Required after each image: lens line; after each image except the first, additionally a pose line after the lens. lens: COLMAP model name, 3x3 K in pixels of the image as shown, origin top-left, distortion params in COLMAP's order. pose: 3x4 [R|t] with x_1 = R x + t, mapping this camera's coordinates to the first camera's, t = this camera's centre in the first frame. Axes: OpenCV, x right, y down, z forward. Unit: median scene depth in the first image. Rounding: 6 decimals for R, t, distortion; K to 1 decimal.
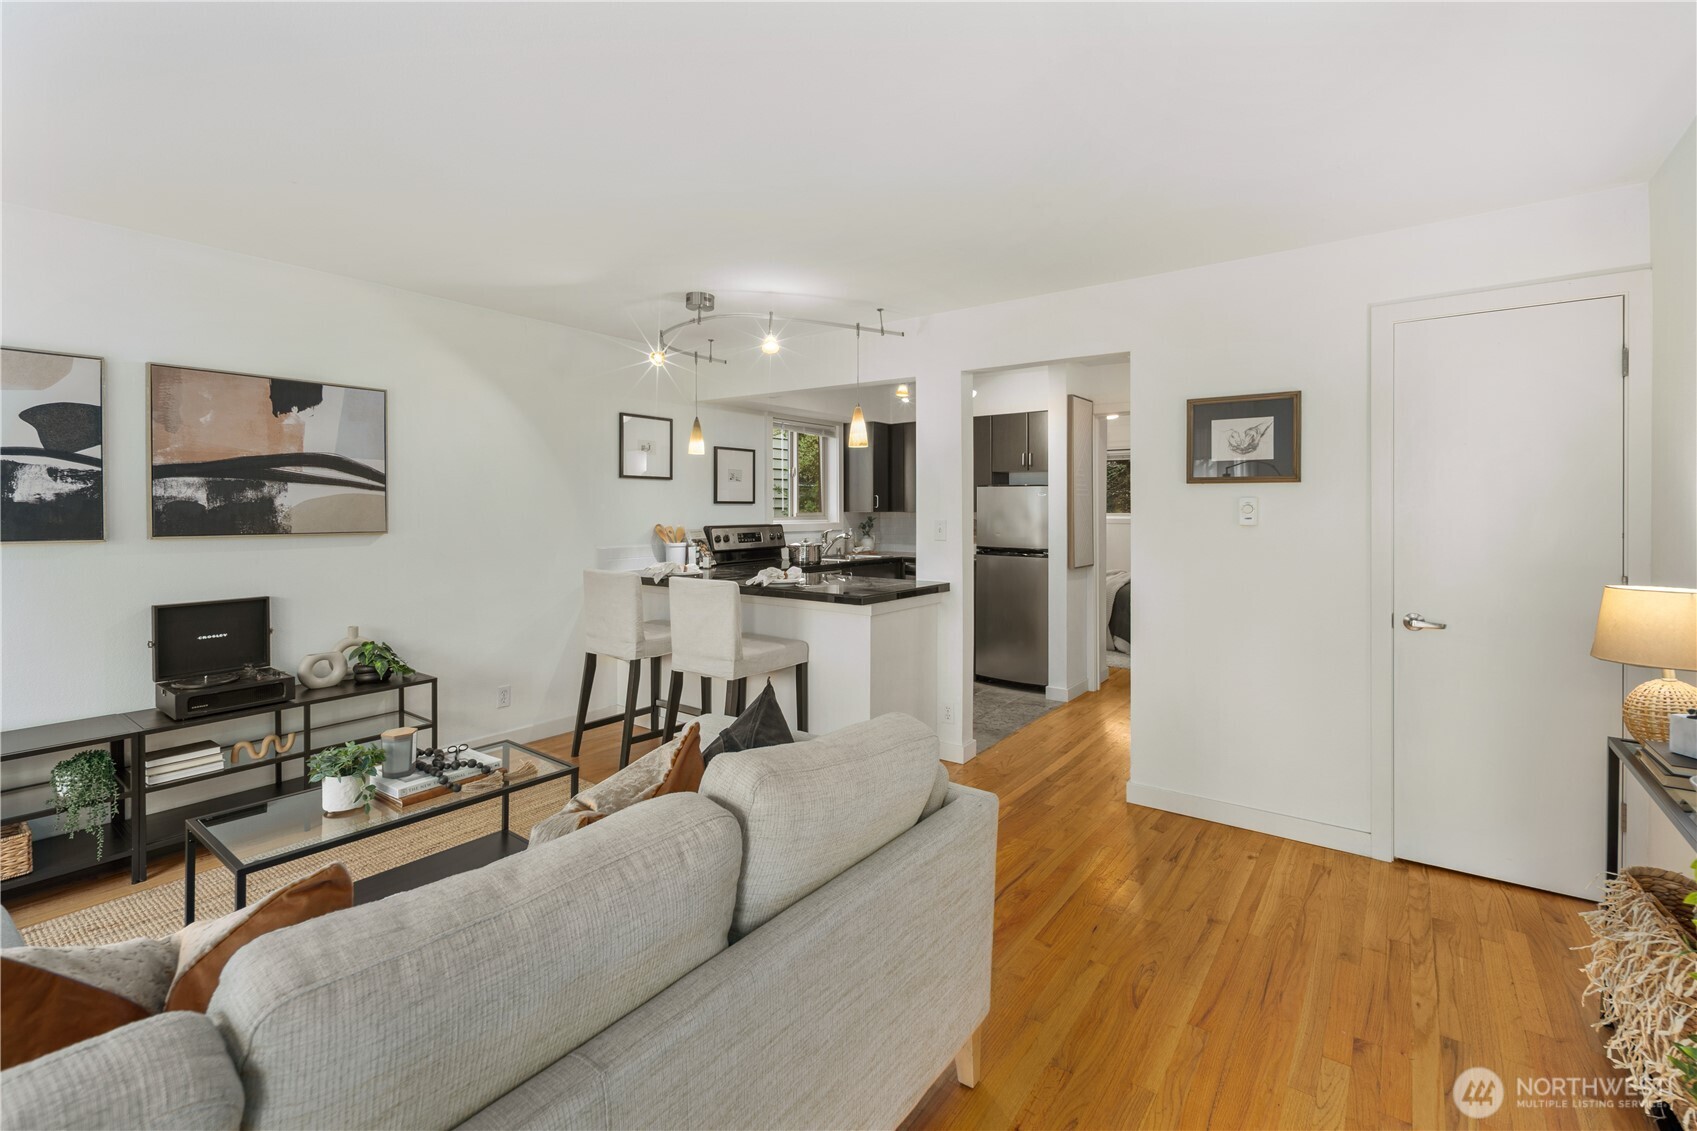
lens RADIAL K [[739.9, 0, 845.3], [0, 739.9, 512.5], [0, 0, 1]] dist [0.002879, 0.000372]
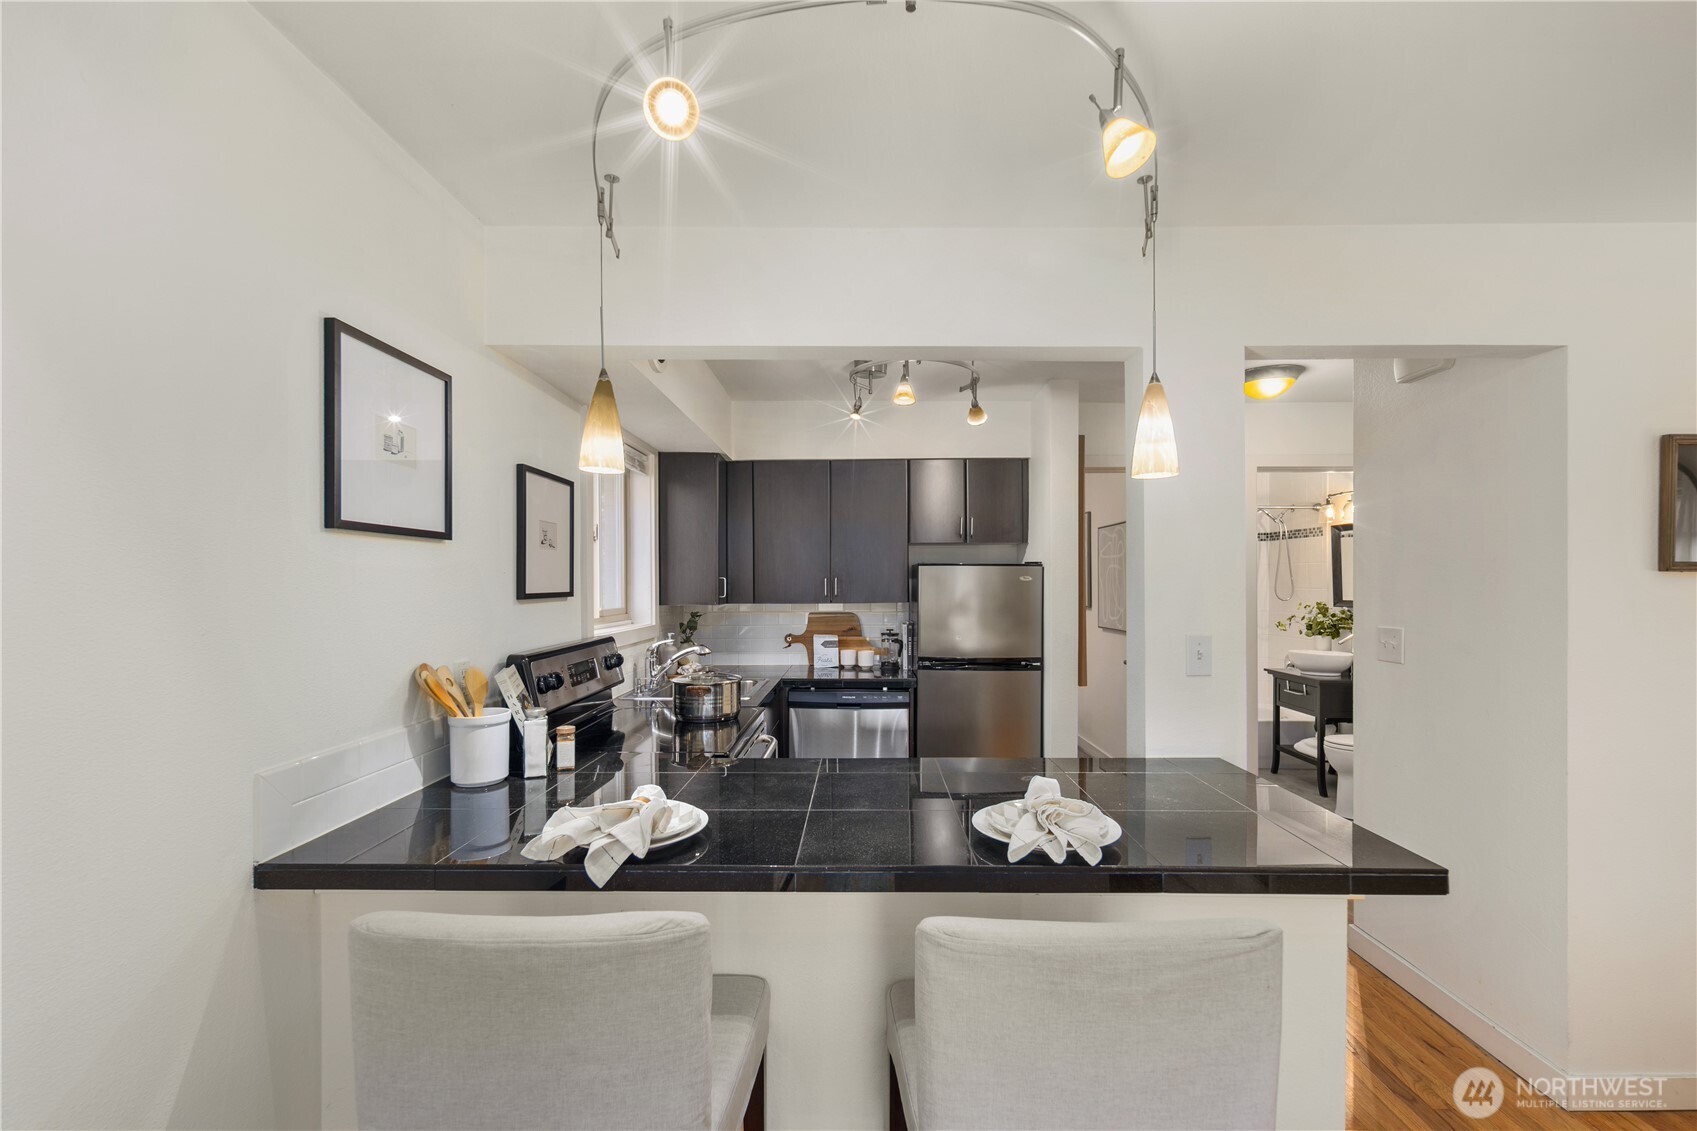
lens RADIAL K [[749.2, 0, 854.6], [0, 749.2, 579.0], [0, 0, 1]] dist [0.021700, -0.000019]
pose [[0.805035, -0.000202, 0.593228, -0.463631], [0.005819, 0.999955, -0.007557, -0.032576], [-0.593199, 0.009536, 0.804999, 0.909232]]
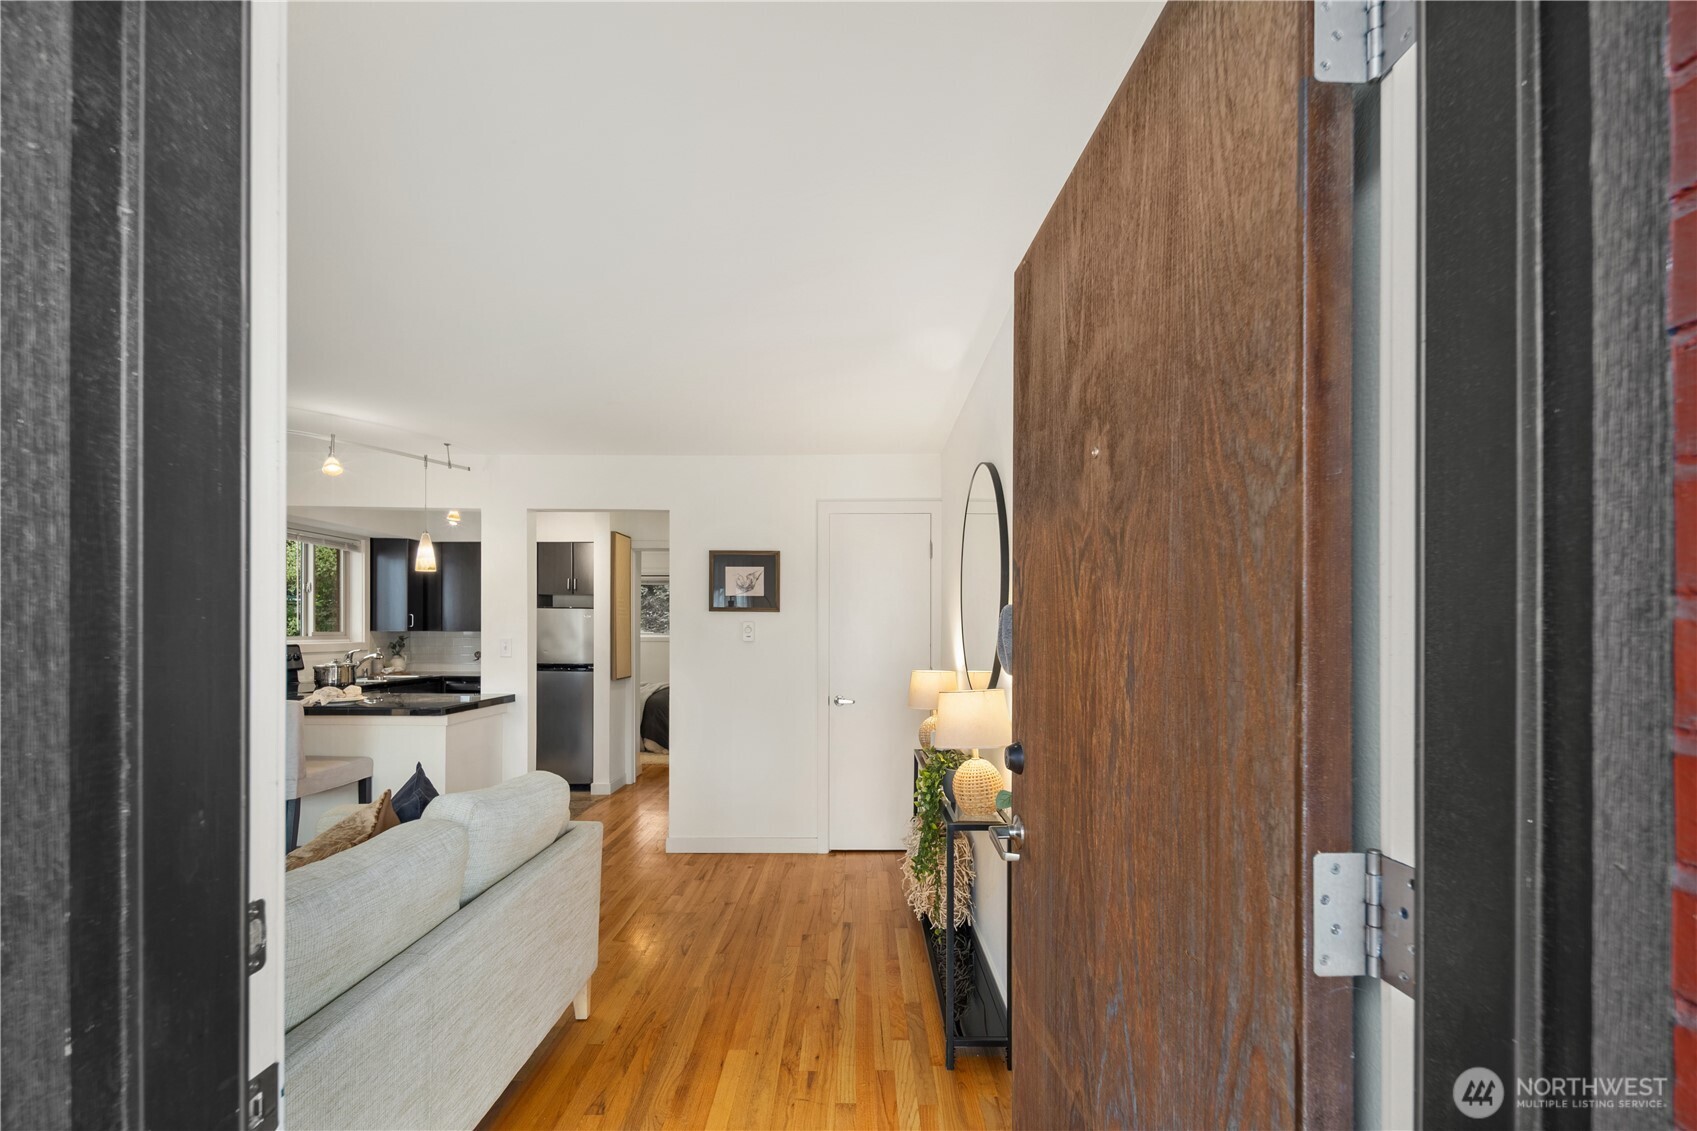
lens RADIAL K [[744.9, 0, 844.3], [0, 744.9, 627.9], [0, 0, 1]] dist [0.000156, -0.000015]
pose [[0.807340, 0.003738, 0.590074, -0.154619], [-0.001156, 0.999988, -0.004754, -0.001989], [-0.590085, 0.003156, 0.807335, -0.269827]]
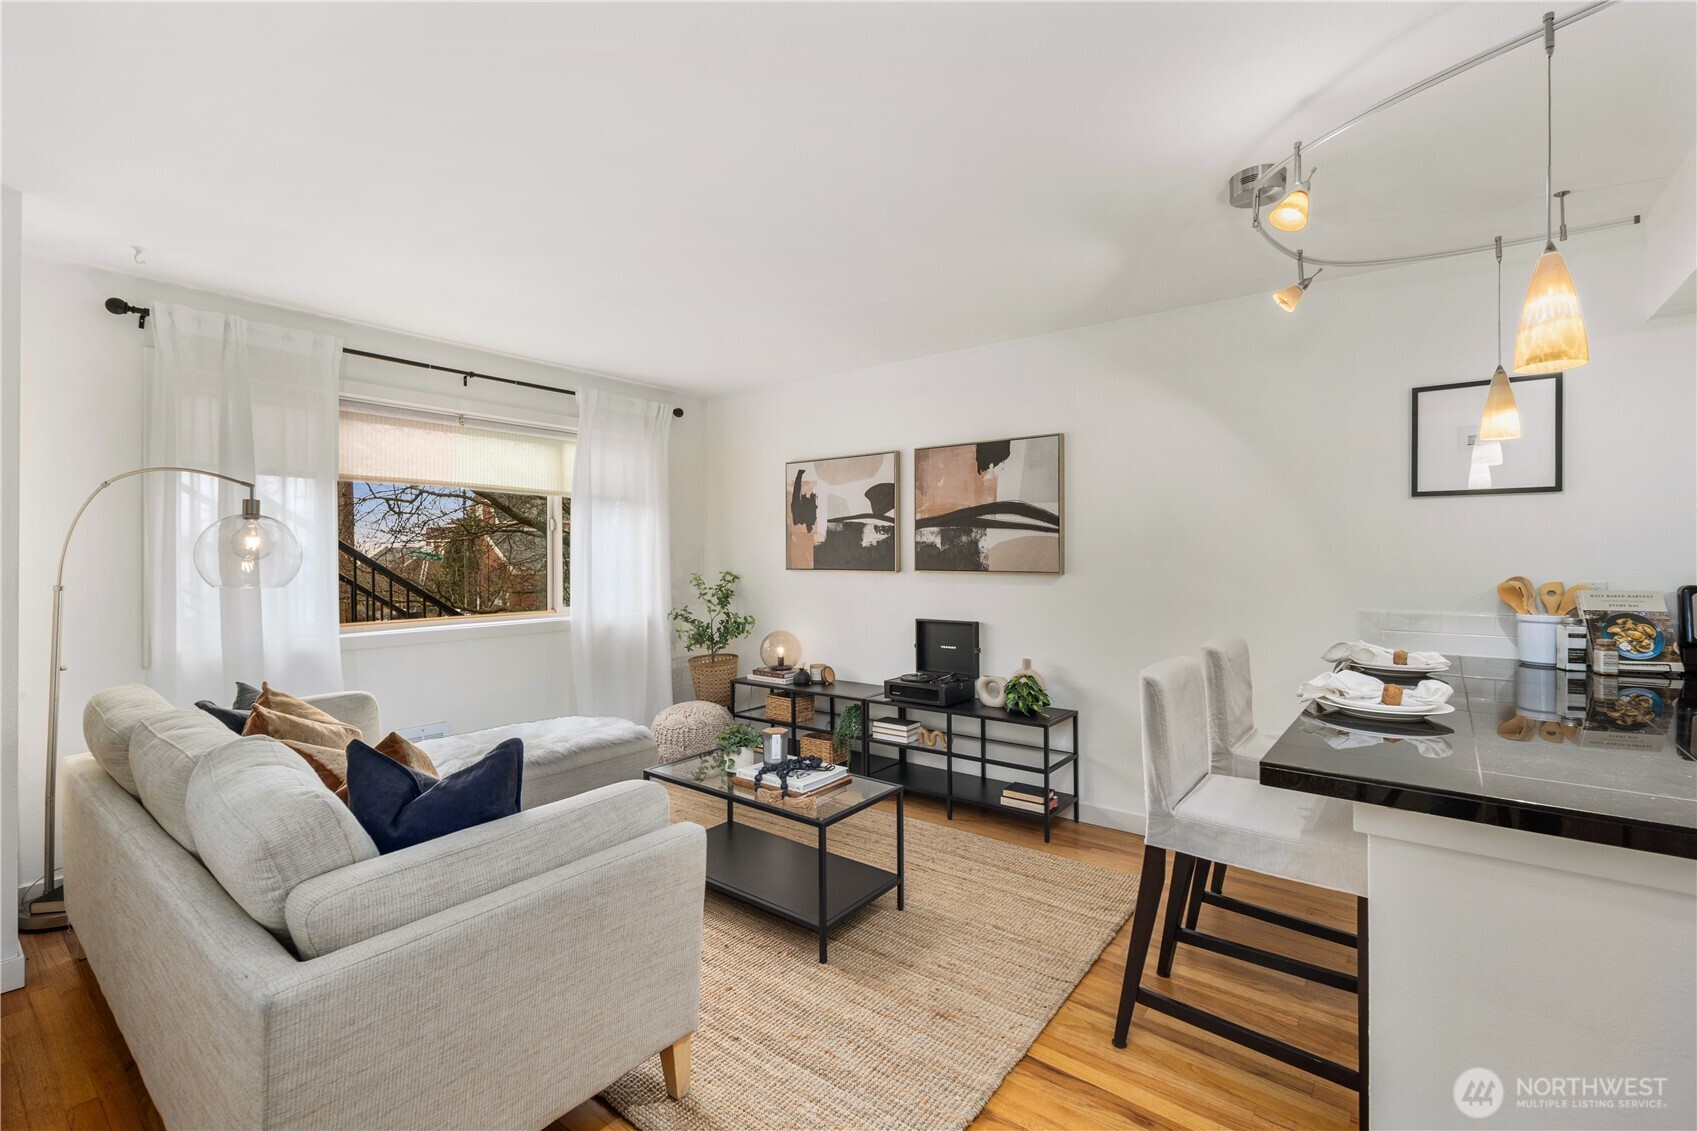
lens RADIAL K [[743.1, 0, 848.5], [0, 743.1, 565.5], [0, 0, 1]] dist [-0.001136, -0.000029]
pose [[-0.014868, 0.016901, -0.999747, 0.453918], [-0.004562, 0.999846, 0.016970, 0.000075], [0.999879, 0.004813, -0.014789, 0.808129]]
